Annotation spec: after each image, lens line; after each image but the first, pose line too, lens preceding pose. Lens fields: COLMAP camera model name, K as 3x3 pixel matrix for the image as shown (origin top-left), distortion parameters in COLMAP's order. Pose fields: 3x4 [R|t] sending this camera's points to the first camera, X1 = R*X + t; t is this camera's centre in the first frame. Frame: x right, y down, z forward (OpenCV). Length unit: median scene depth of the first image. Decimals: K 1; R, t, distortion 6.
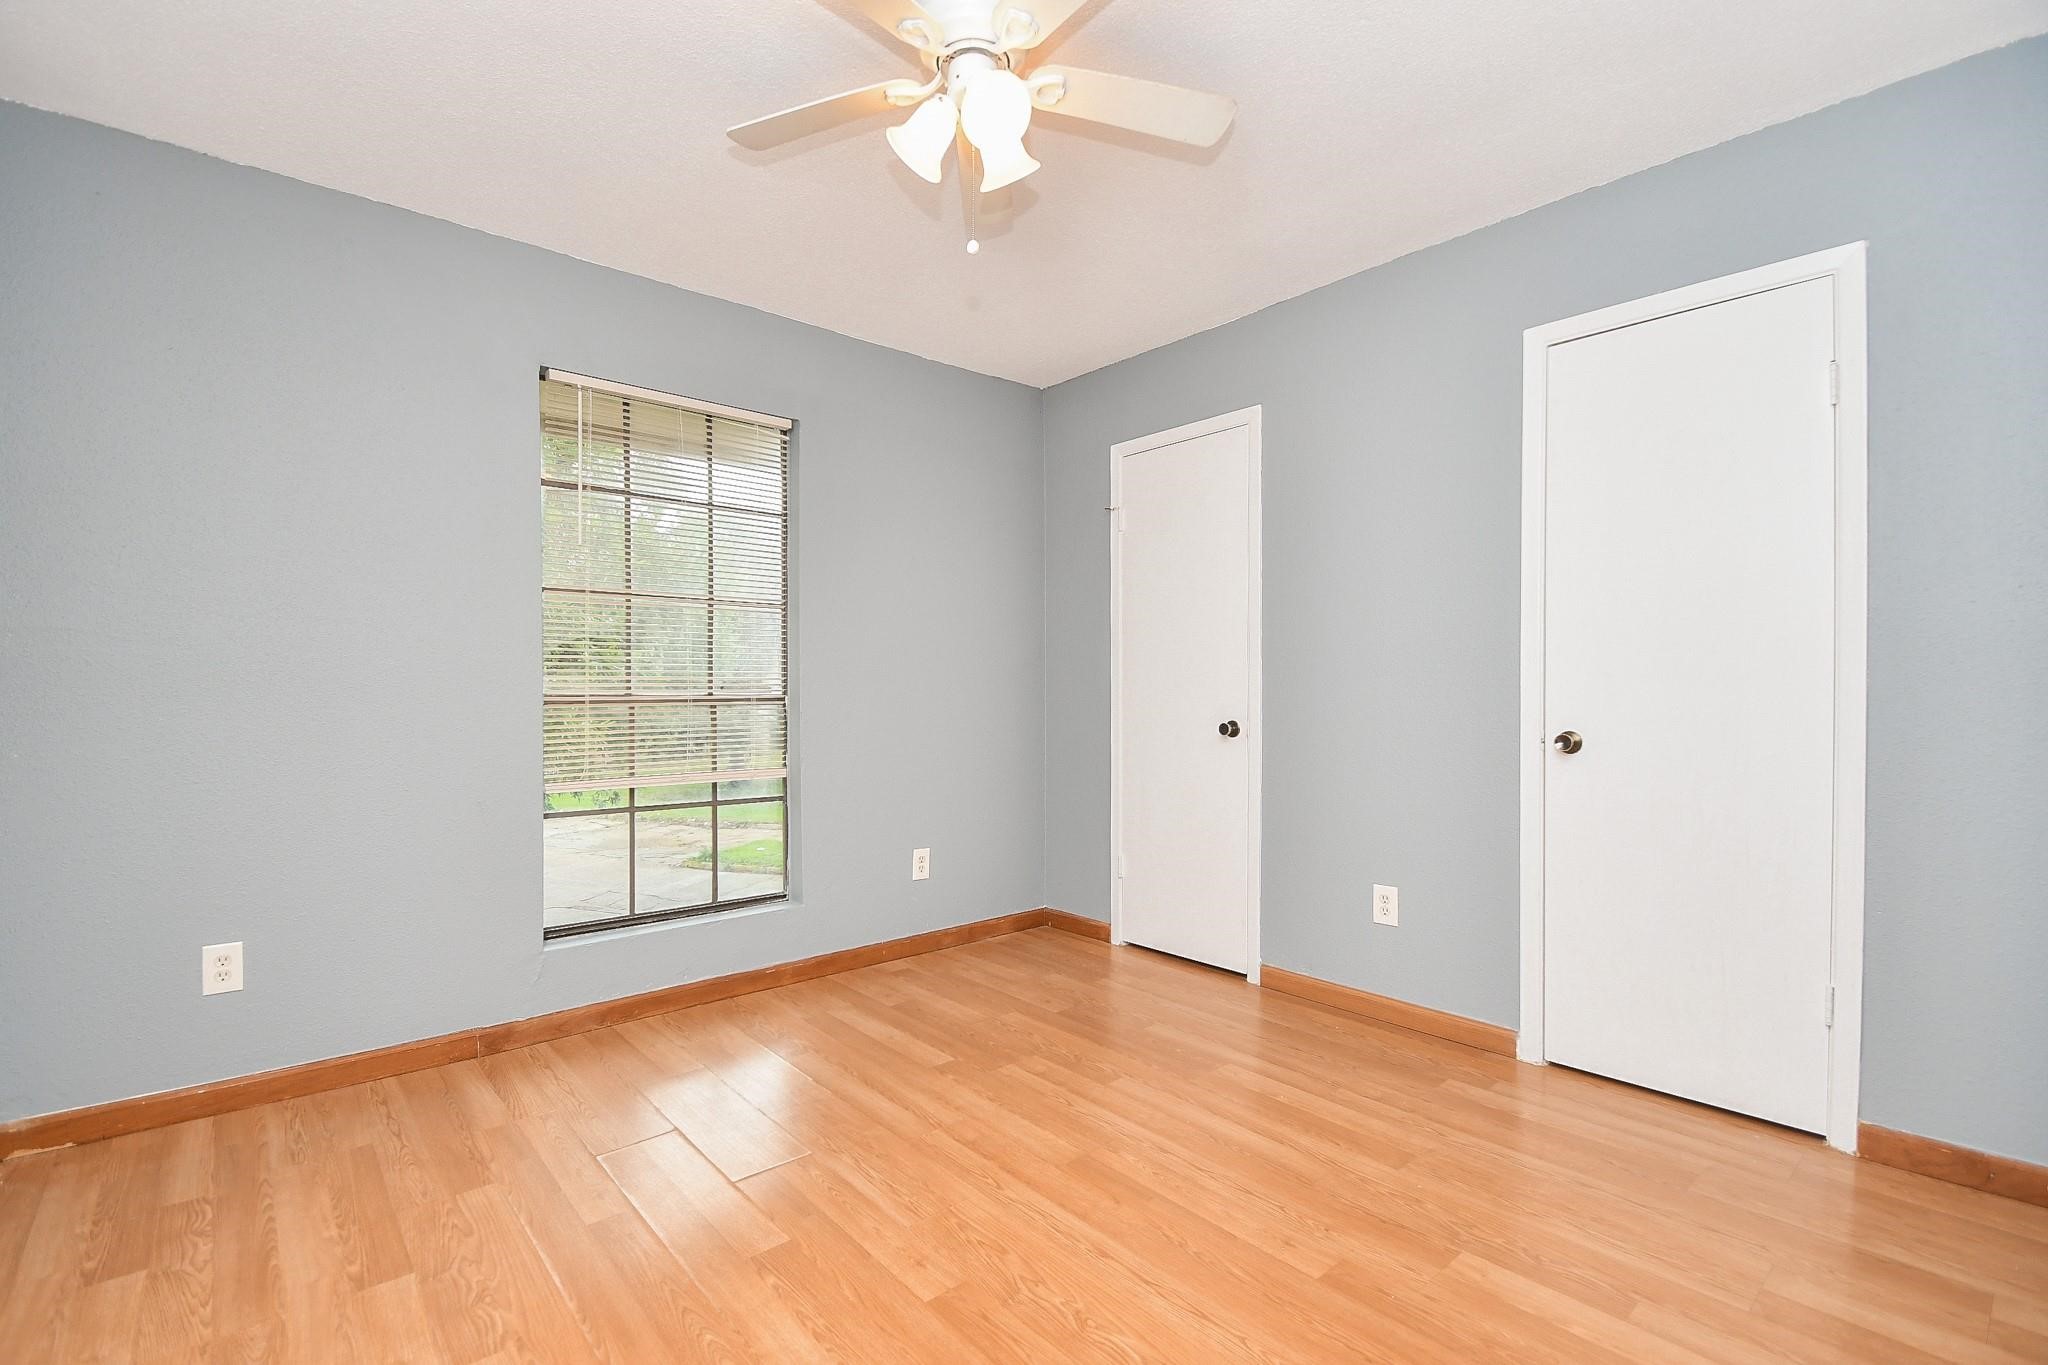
lens RADIAL K [[910.9, 0, 995.6], [0, 910.9, 694.4], [0, 0, 1]] dist [0.016946, -0.014931]
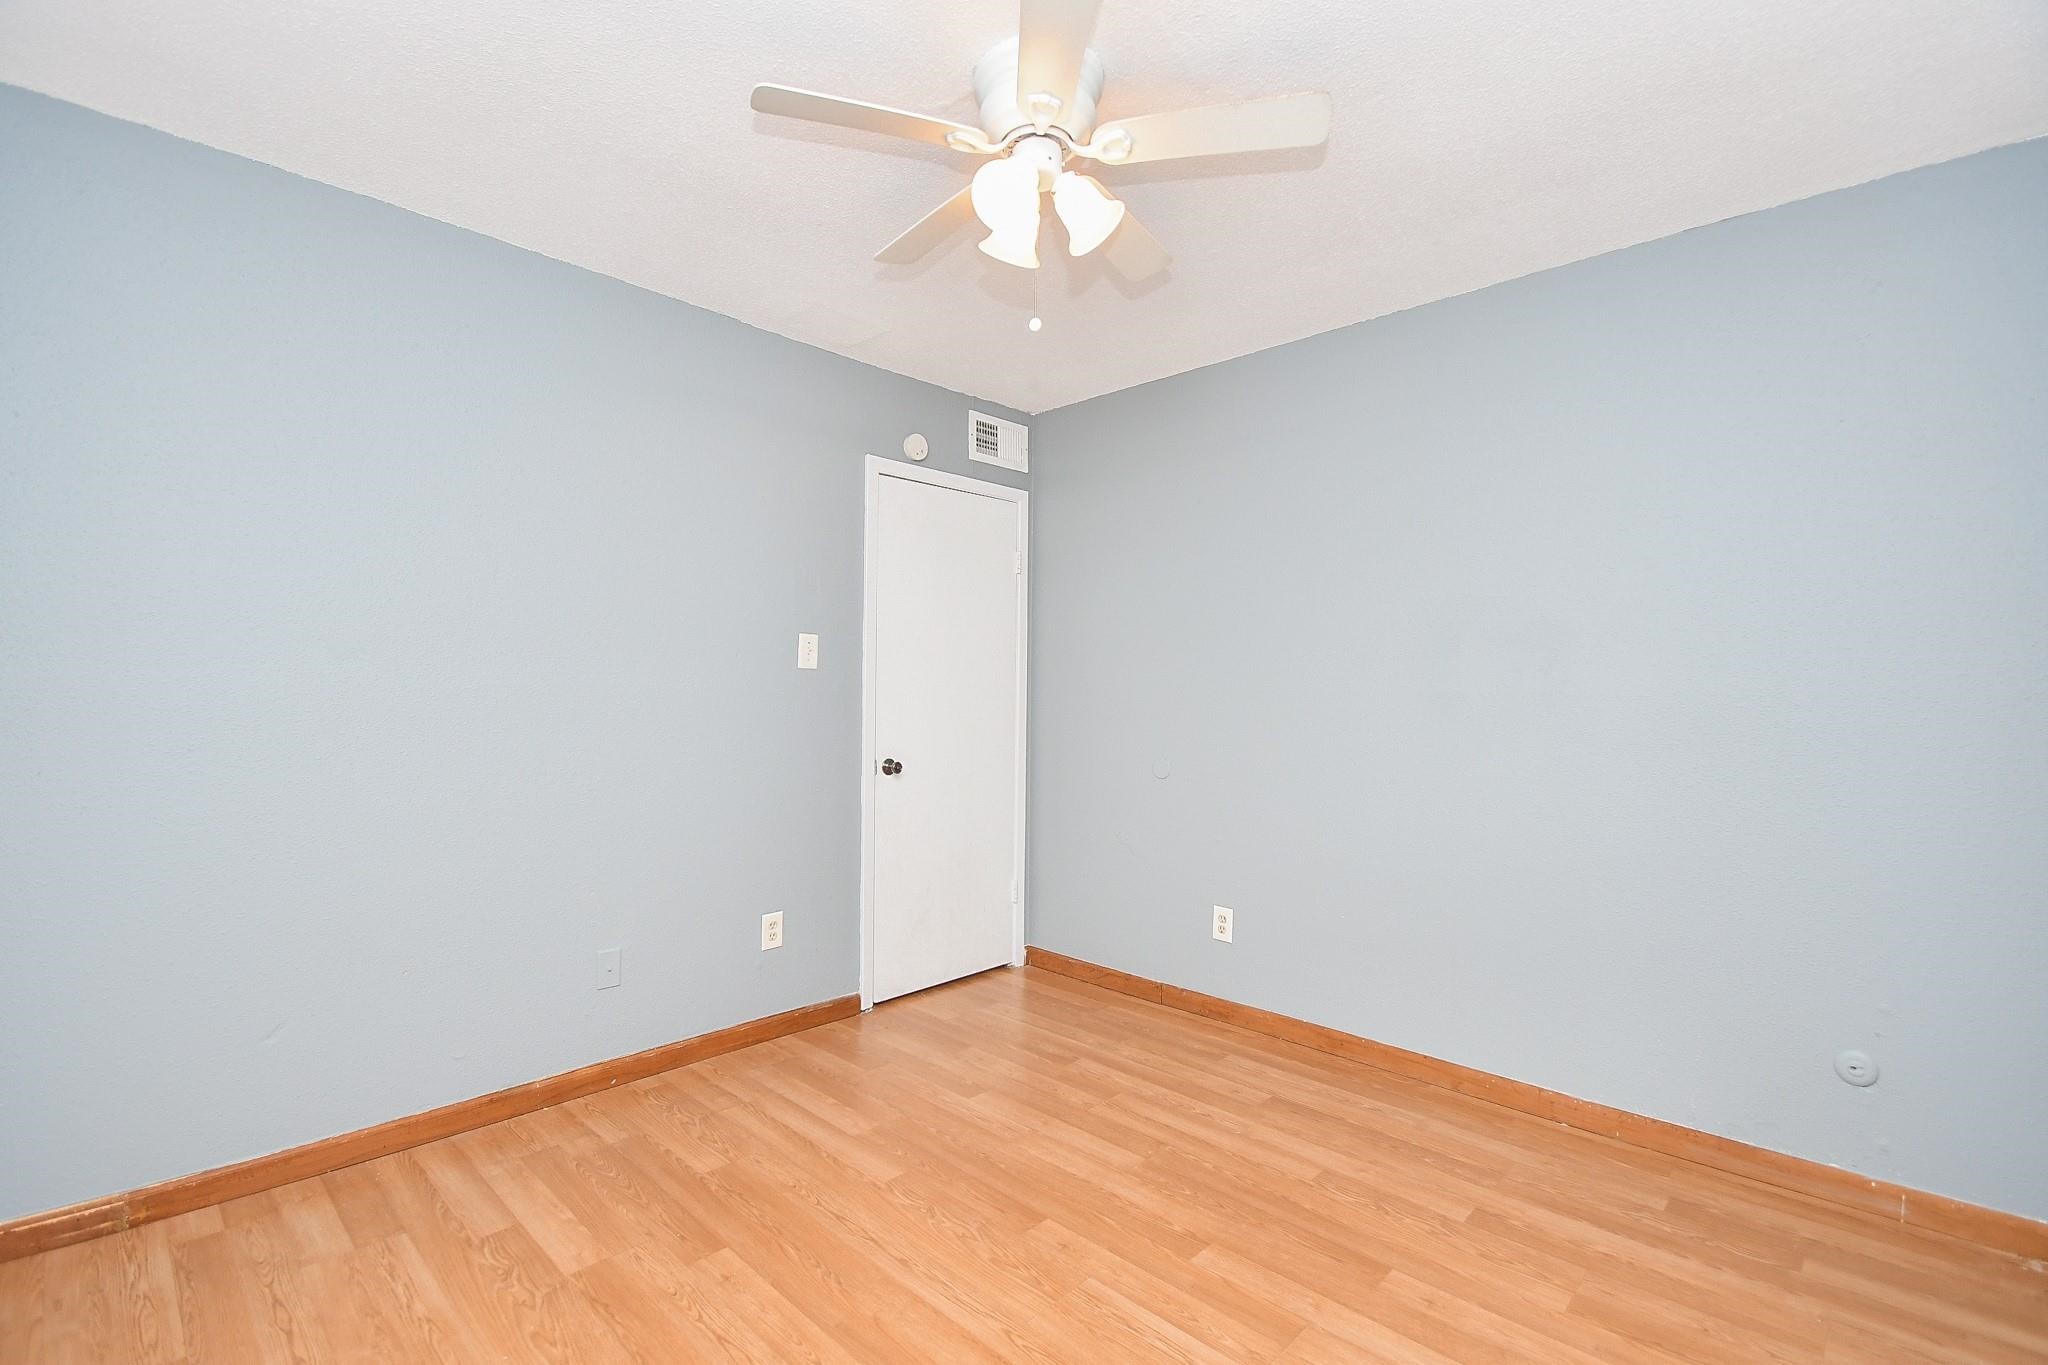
lens RADIAL K [[910.9, 0, 995.6], [0, 910.9, 694.4], [0, 0, 1]] dist [0.016946, -0.014931]
pose [[-0.996122, -0.009869, -0.087427, 0.104823], [-0.010581, 0.999915, 0.007681, -0.081054], [0.087343, 0.008577, -0.996141, 2.002125]]
